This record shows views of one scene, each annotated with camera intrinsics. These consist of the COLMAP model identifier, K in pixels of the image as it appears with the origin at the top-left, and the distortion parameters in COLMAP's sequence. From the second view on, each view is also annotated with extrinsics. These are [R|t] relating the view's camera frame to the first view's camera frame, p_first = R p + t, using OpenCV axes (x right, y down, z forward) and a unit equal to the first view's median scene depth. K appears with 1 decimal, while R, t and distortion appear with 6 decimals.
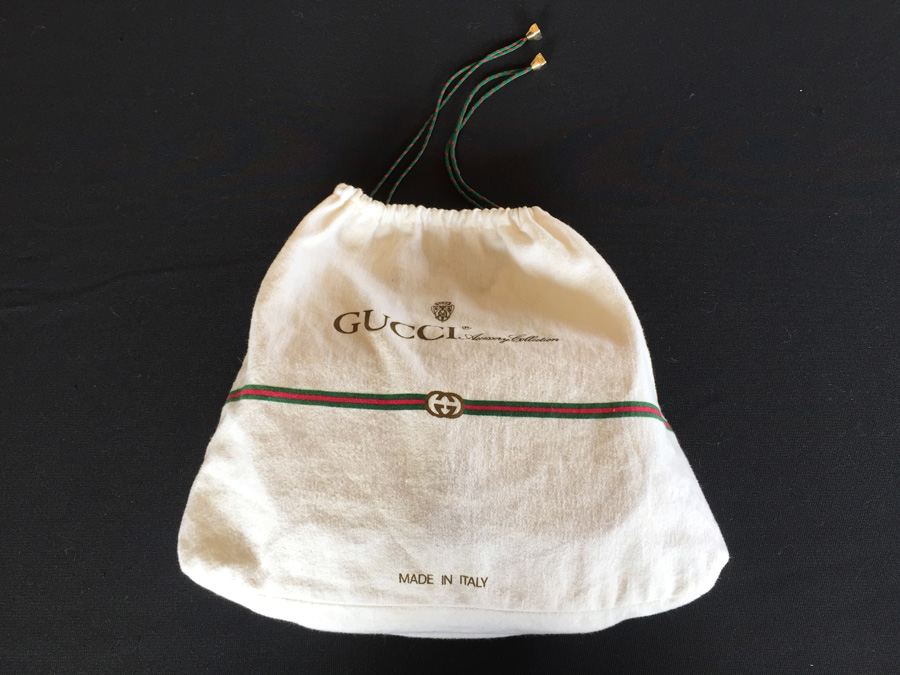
lens RADIAL K [[785.3, 0, 450.0], [0, 785.3, 337.5], [0, 0, 1]] dist [0.098032, -0.164394]
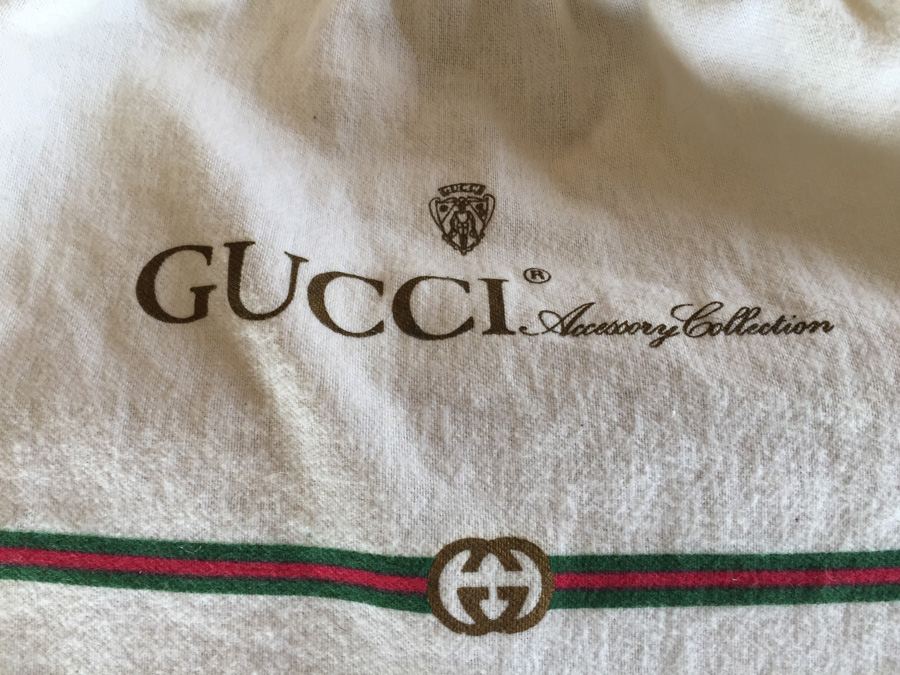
lens RADIAL K [[785.3, 0, 450.0], [0, 785.3, 337.5], [0, 0, 1]] dist [0.098032, -0.164394]
pose [[0.999366, -0.034957, 0.006686, -0.021075], [0.030703, 0.941799, 0.334771, -0.109679], [-0.018000, -0.334354, 0.942276, 0.714519]]
